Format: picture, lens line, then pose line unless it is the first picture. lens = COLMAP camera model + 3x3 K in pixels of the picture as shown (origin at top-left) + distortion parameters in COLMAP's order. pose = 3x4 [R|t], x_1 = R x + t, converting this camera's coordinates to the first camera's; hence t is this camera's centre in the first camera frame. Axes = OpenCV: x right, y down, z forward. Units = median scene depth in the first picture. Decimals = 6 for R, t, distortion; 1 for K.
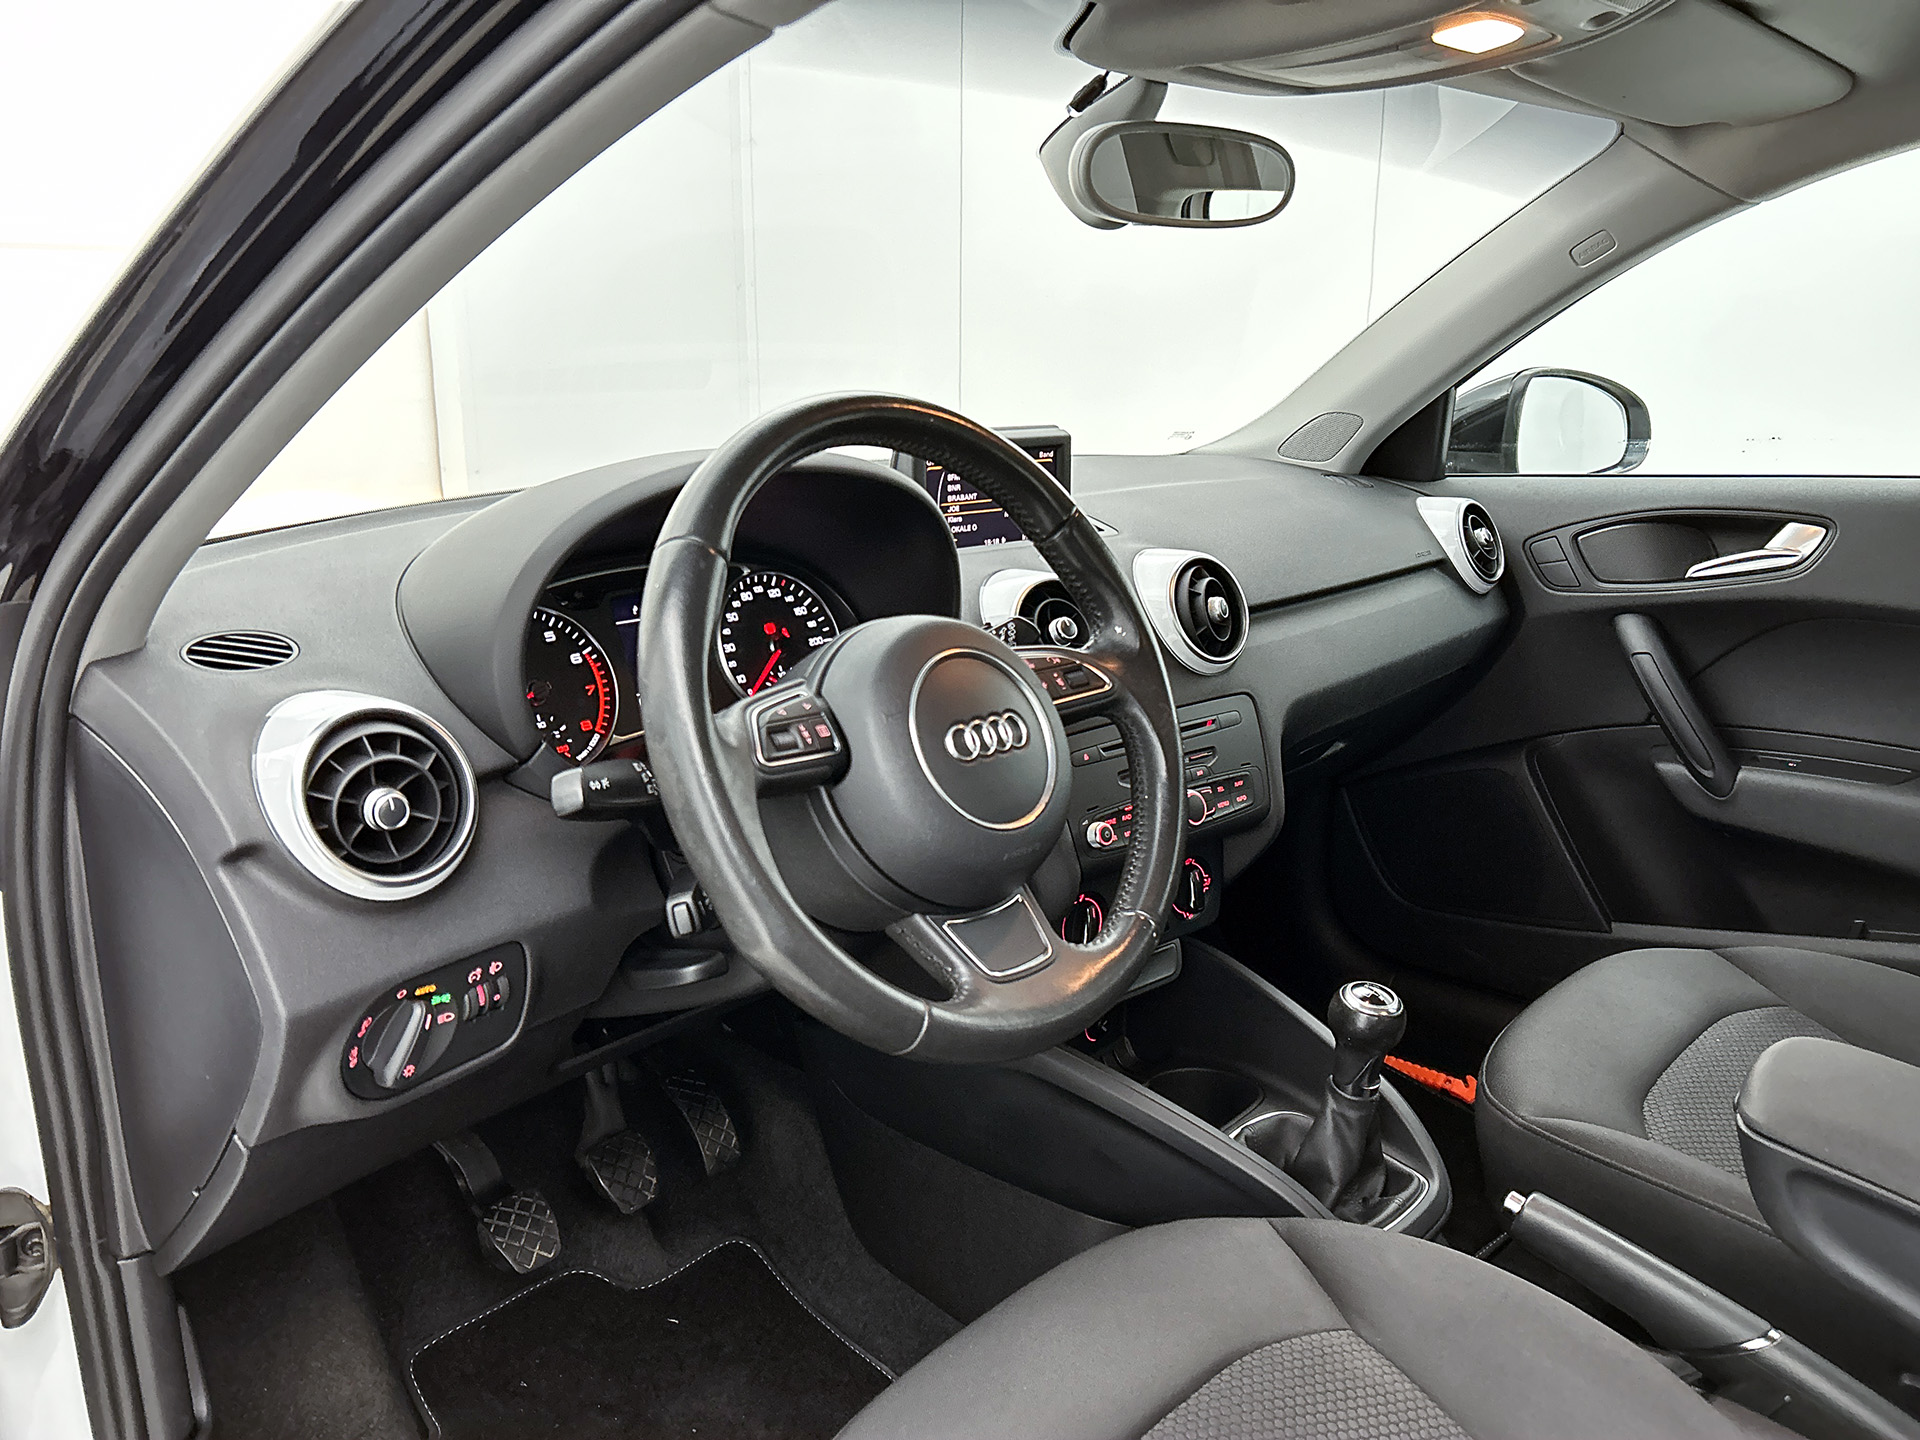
lens RADIAL K [[1565.2, 0, 960.0], [0, 1565.2, 720.0], [0, 0, 1]] dist [0.005351, 0.002139]
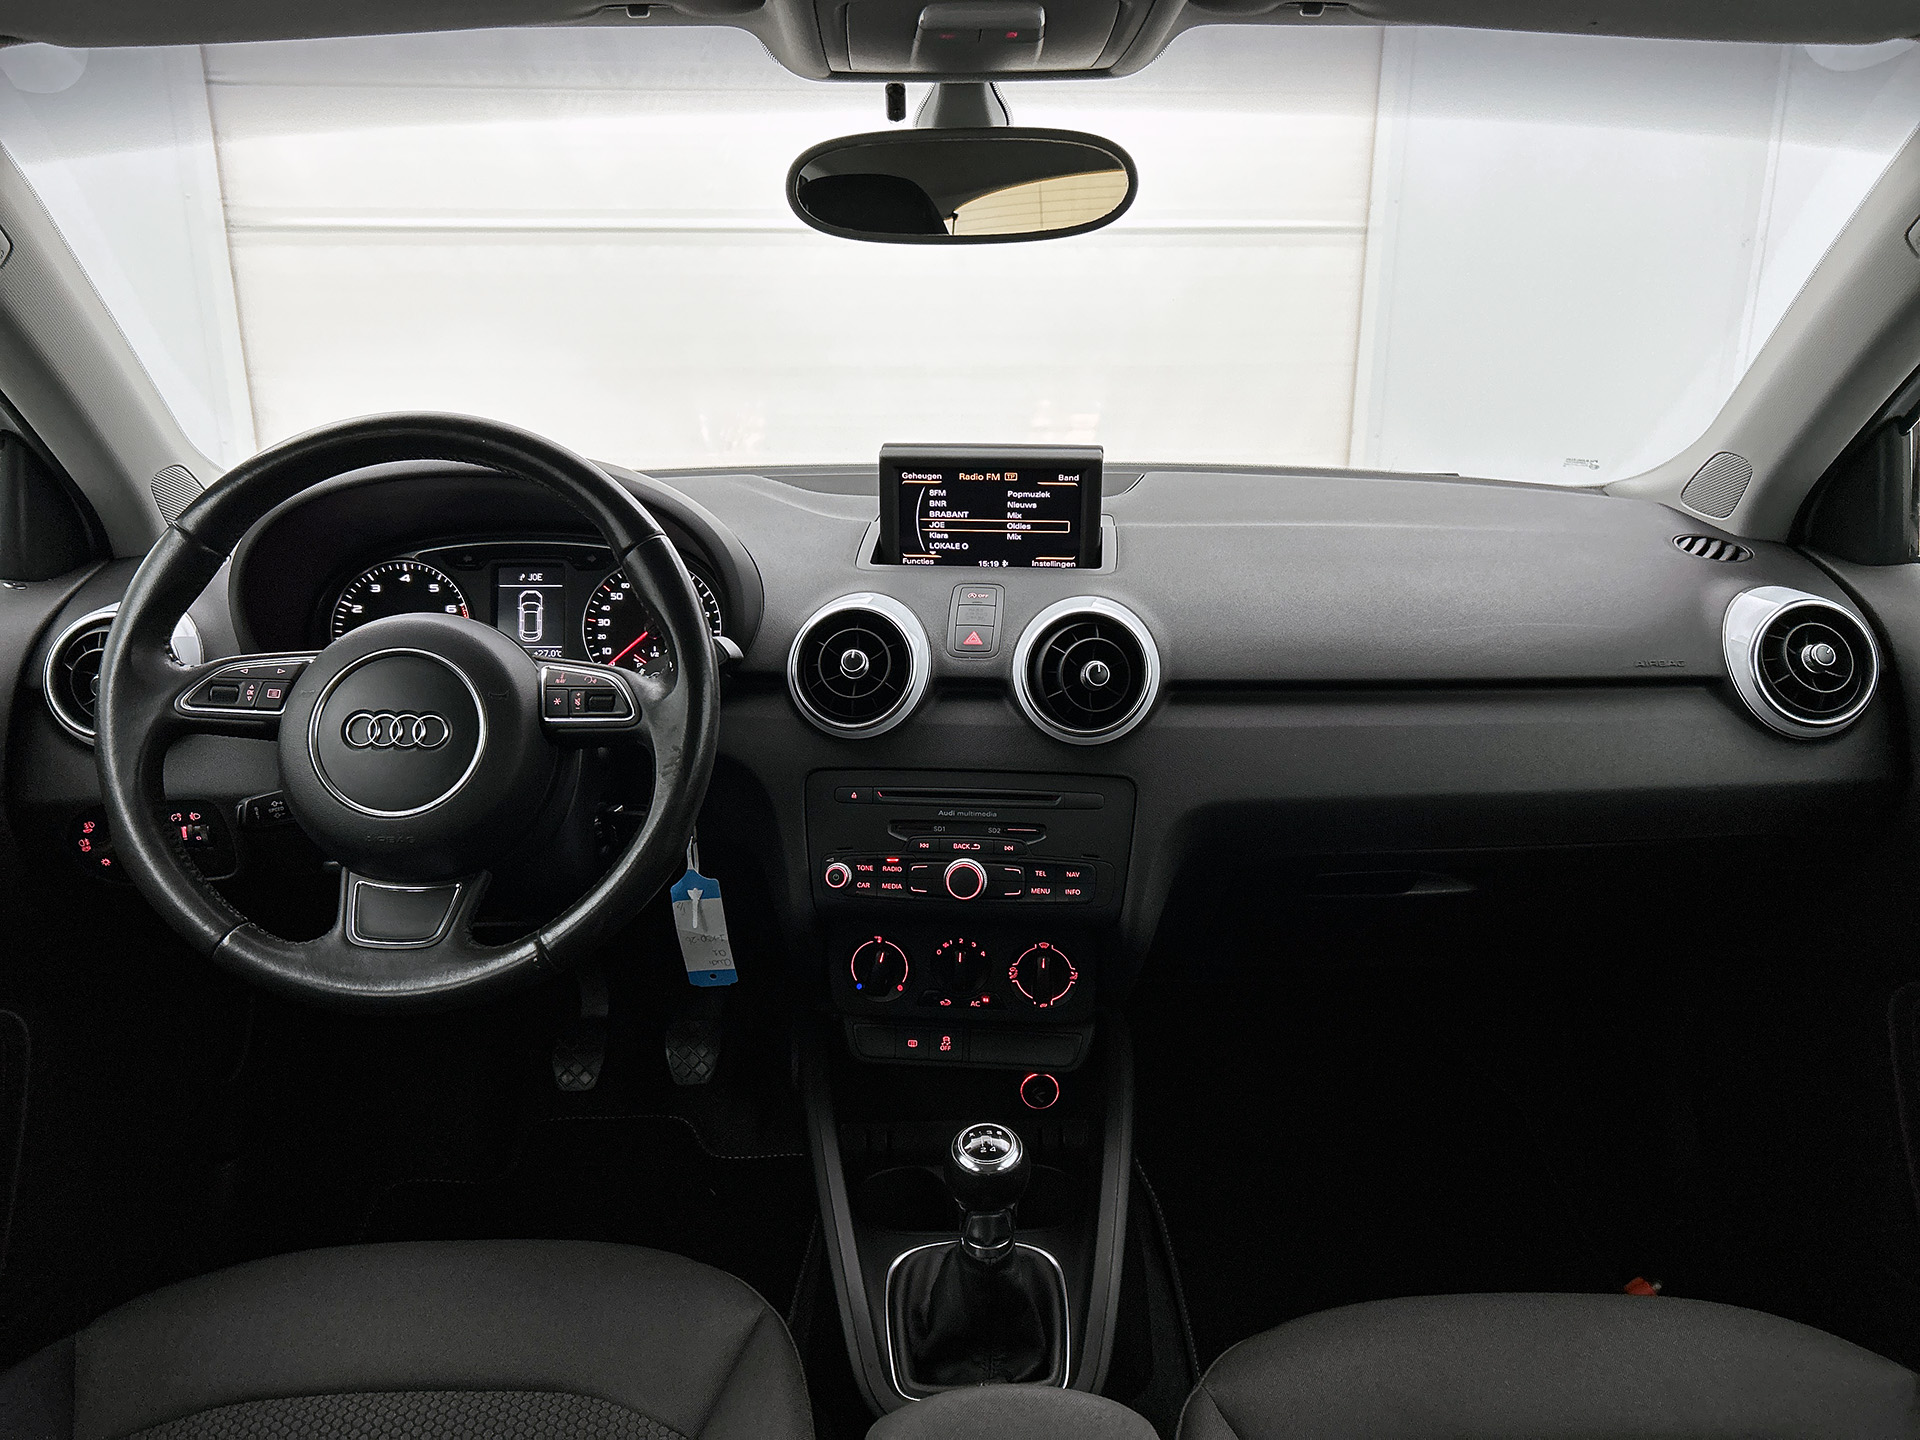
lens RADIAL K [[1446.2, 0, 960.0], [0, 1446.2, 720.0], [0, 0, 1]] dist [0.008573, 0.002782]
pose [[0.675478, 0.214084, -0.705618, 0.676117], [-0.174533, 0.976153, 0.129085, -0.134799], [0.716427, 0.035960, 0.696735, 0.377993]]
